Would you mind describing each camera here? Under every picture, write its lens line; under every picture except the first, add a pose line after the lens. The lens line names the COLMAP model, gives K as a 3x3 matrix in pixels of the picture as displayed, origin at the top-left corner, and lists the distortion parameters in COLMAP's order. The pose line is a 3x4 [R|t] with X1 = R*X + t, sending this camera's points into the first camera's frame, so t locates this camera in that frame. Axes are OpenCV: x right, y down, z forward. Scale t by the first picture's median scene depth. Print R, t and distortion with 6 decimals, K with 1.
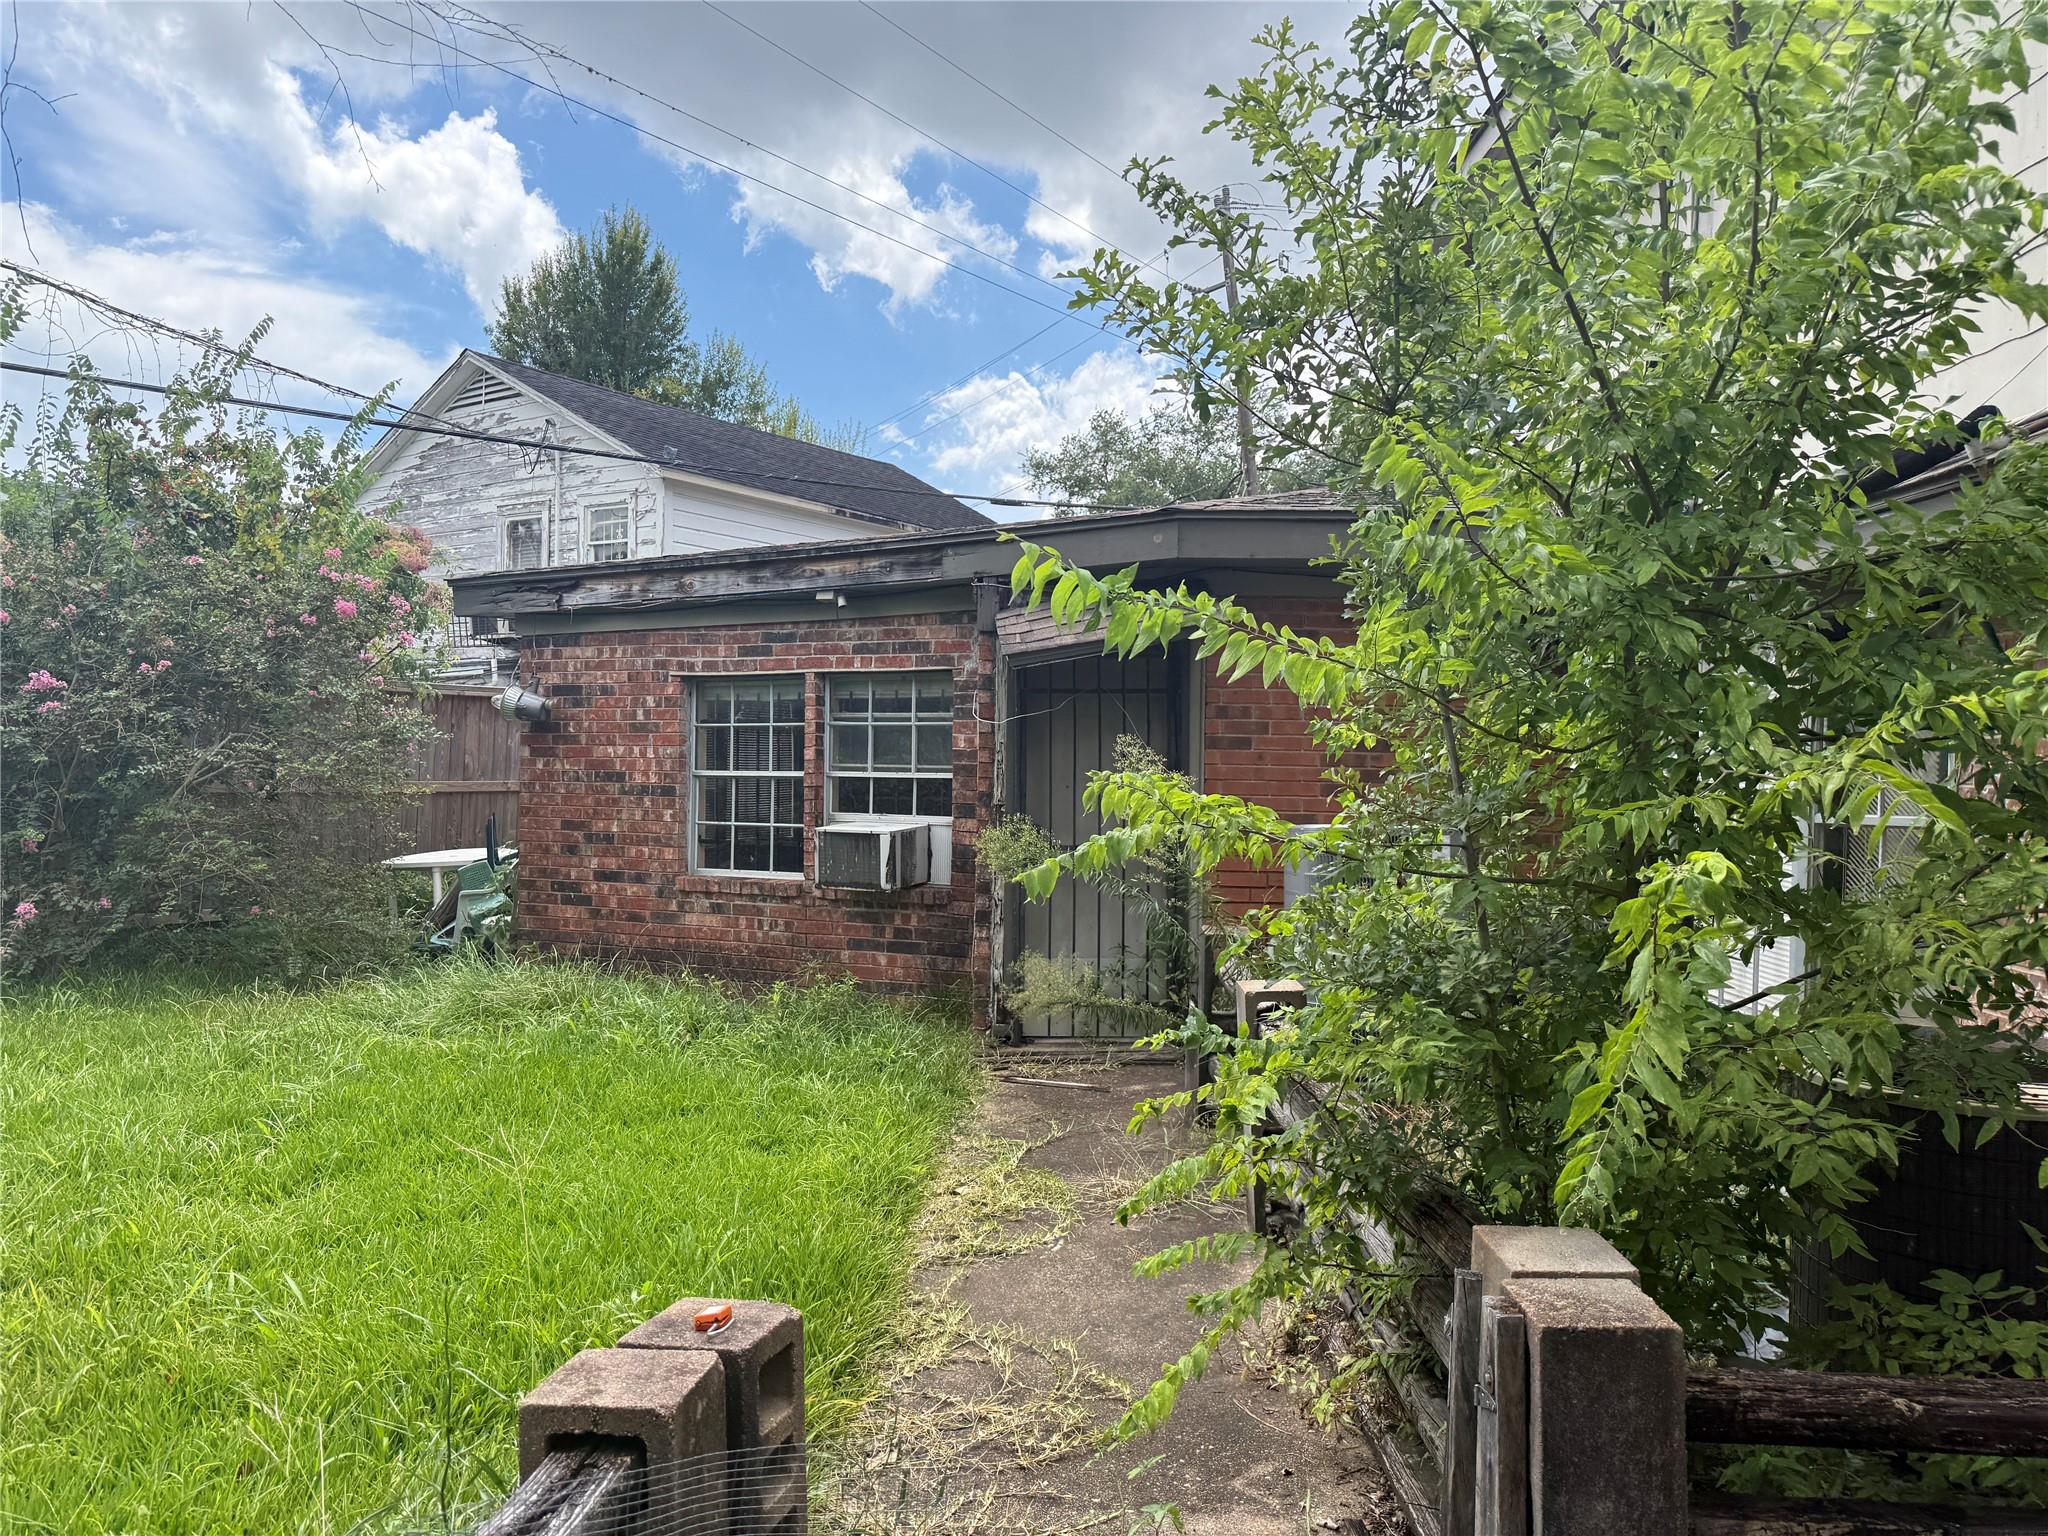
lens RADIAL K [[1428.2, 0, 1012.4], [0, 1428.2, 731.6], [0, 0, 1]] dist [0.069170, -0.088076]
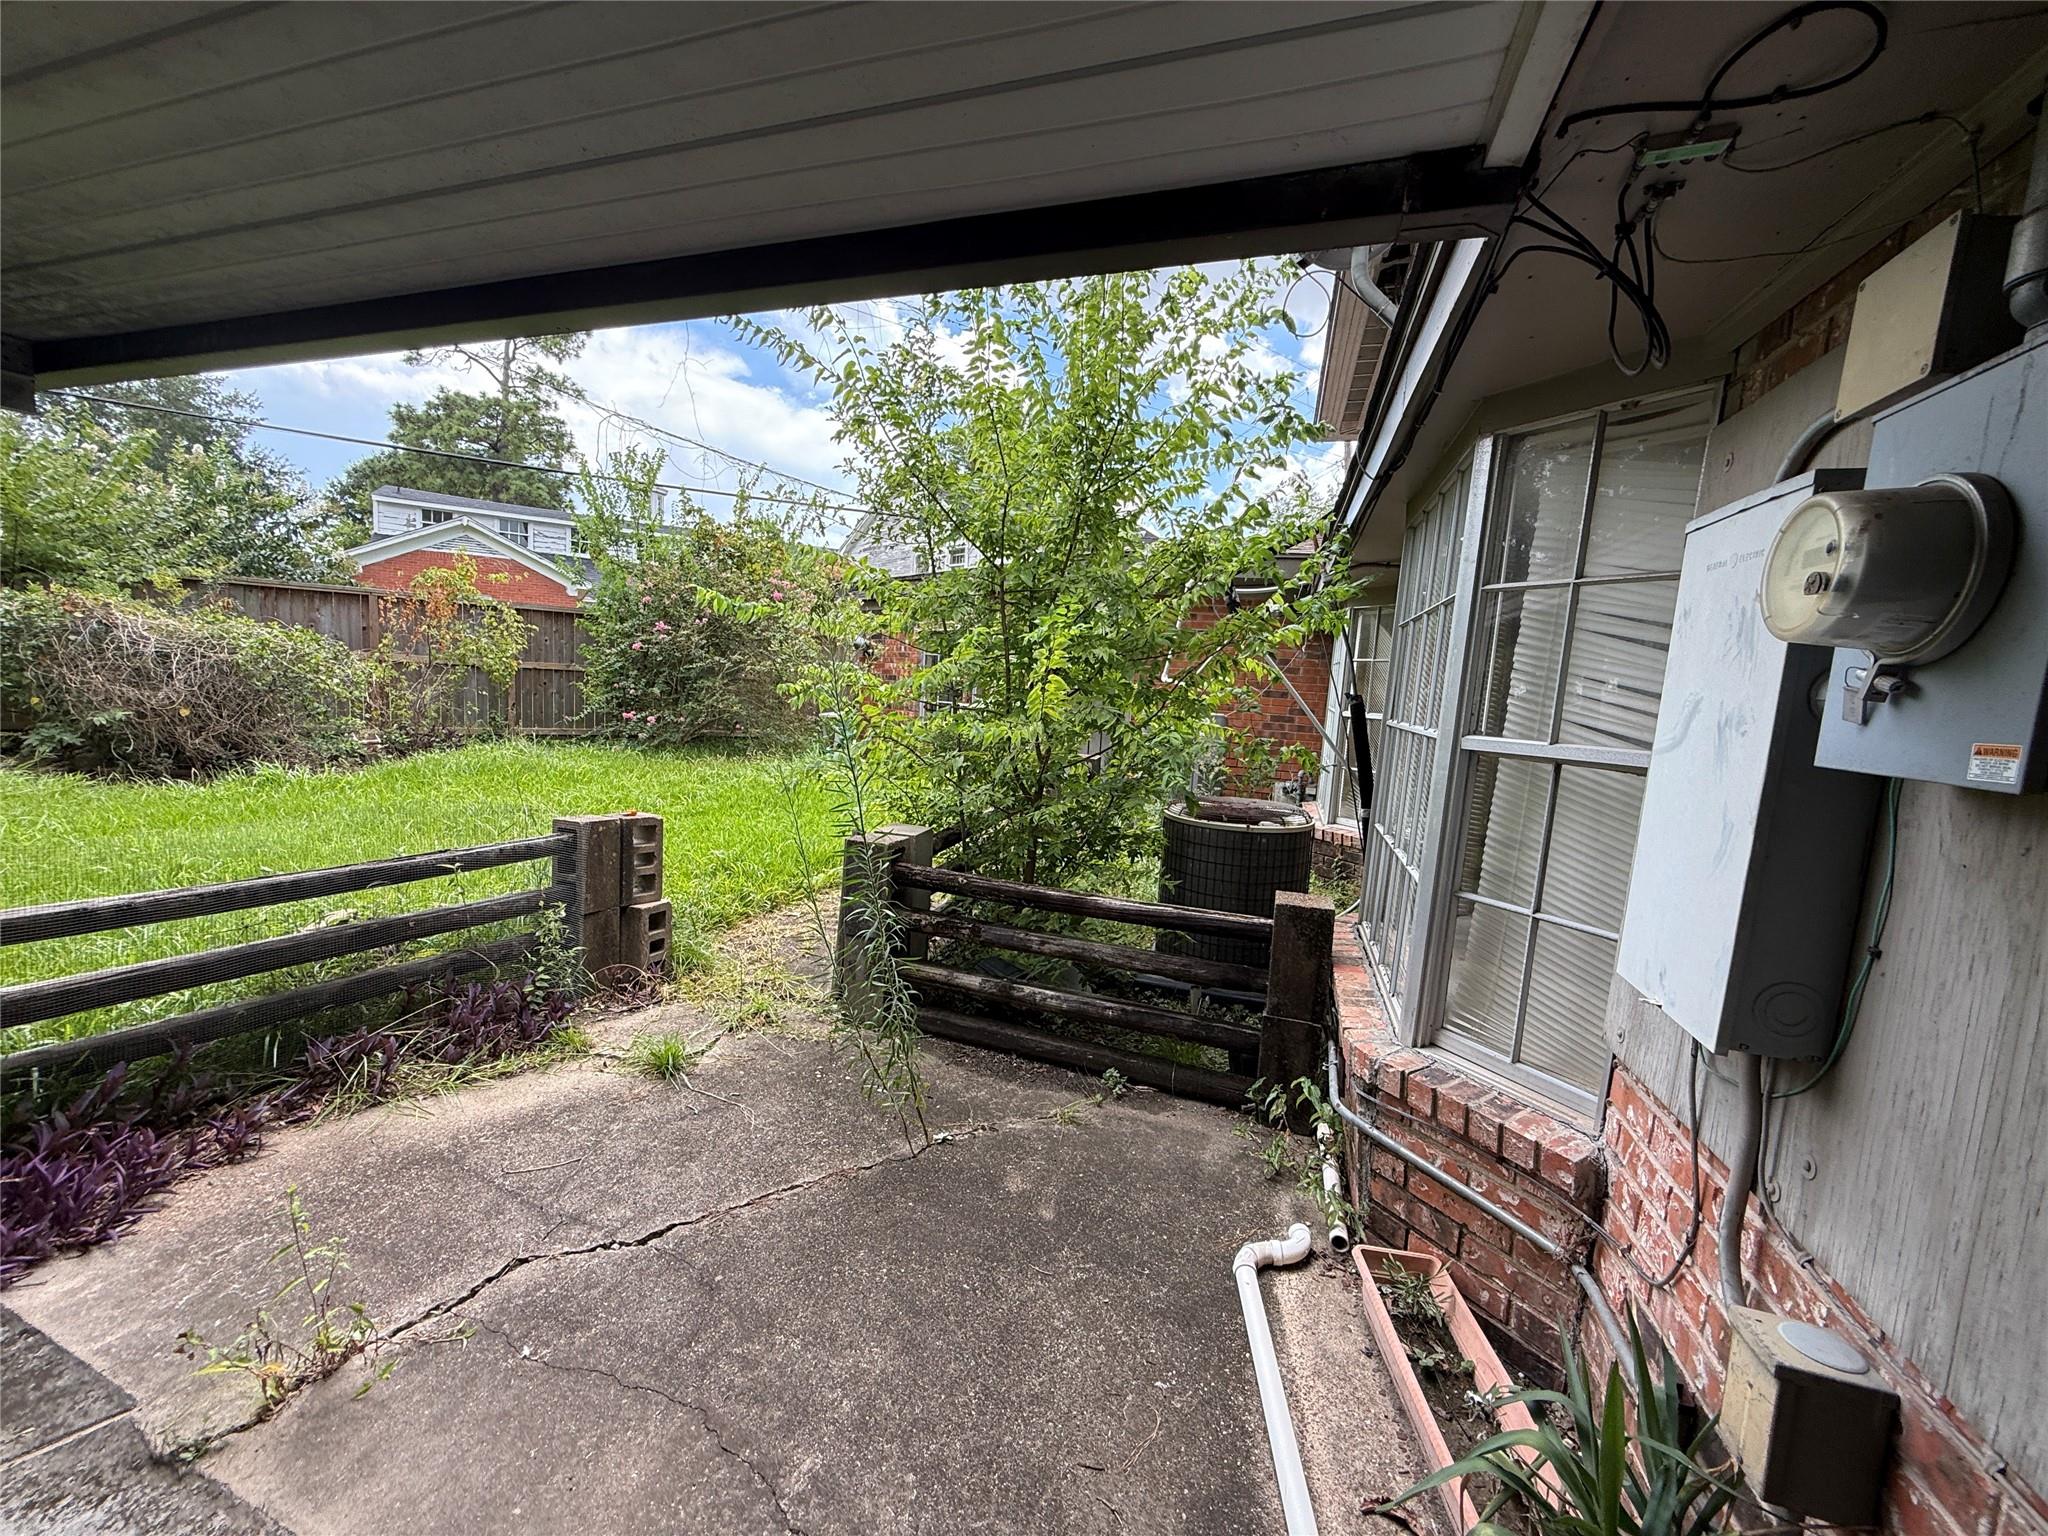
lens RADIAL K [[820.6, 0, 1024.0], [0, 820.6, 768.0], [0, 0, 1]] dist [0.001797, 0.000216]
pose [[0.951656, 0.073350, -0.298278, 0.282393], [-0.038818, 0.992003, 0.120096, 0.010224], [0.304702, -0.102711, 0.946893, -0.116693]]
